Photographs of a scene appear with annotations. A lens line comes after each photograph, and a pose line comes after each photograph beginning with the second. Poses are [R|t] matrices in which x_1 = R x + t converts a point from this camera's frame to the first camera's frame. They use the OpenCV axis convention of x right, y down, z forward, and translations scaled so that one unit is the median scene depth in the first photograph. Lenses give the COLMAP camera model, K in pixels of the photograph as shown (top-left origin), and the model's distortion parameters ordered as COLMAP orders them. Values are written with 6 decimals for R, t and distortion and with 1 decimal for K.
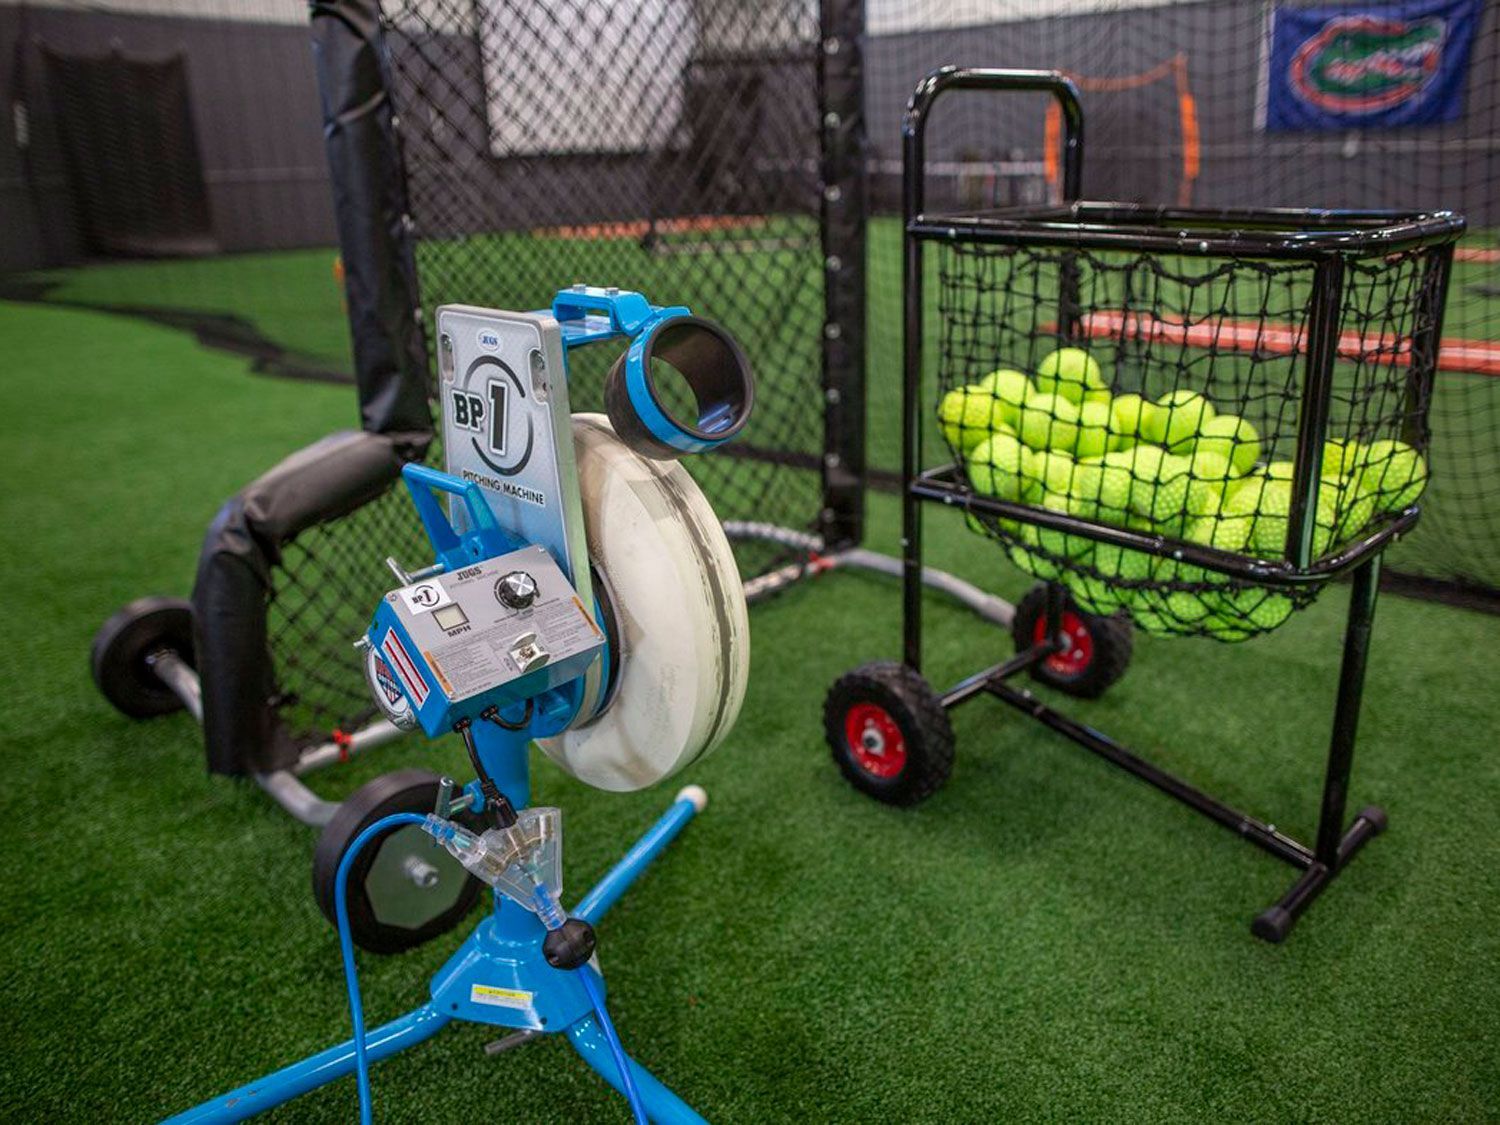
lens RADIAL K [[1181.9, 0, 737.5], [0, 1181.9, 568.5], [0, 0, 1]] dist [-0.037435, 0.021894]
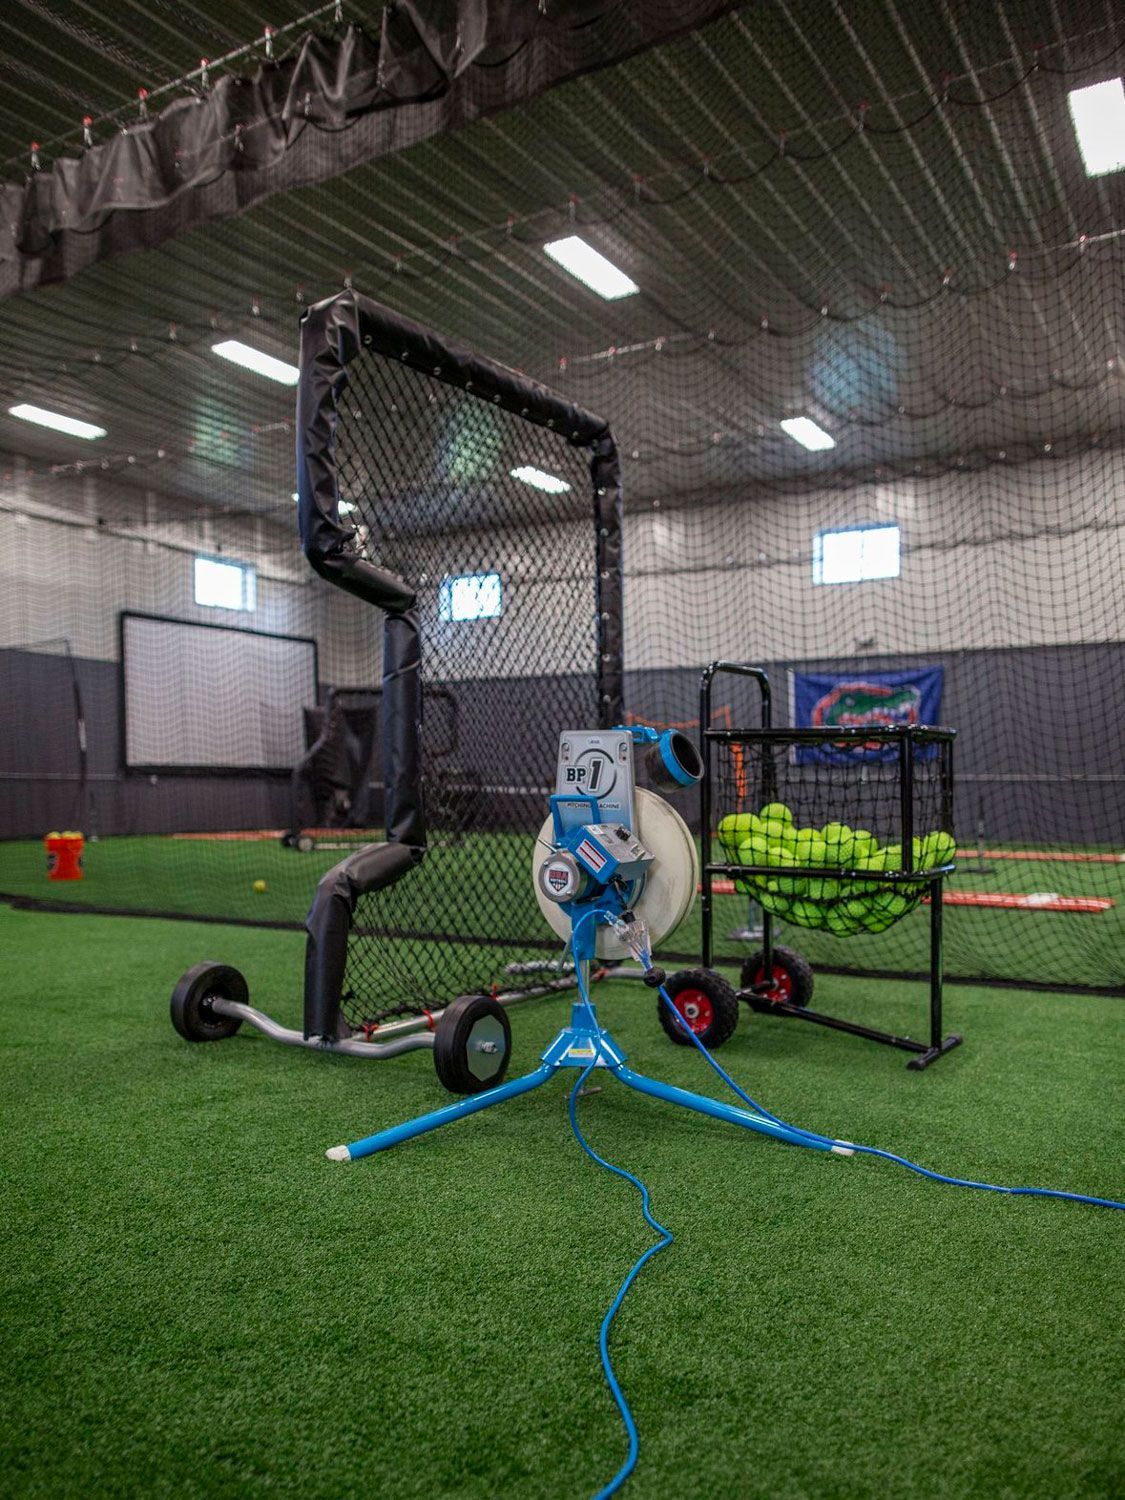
lens RADIAL K [[1108.5, 0, 565.9], [0, 1108.5, 807.4], [0, 0, 1]] dist [-0.068131, 0.024388]
pose [[0.980121, 0.022709, 0.197096, -0.457734], [0.039009, 0.951979, -0.303668, 0.398174], [-0.194527, 0.305320, 0.932169, -0.680912]]
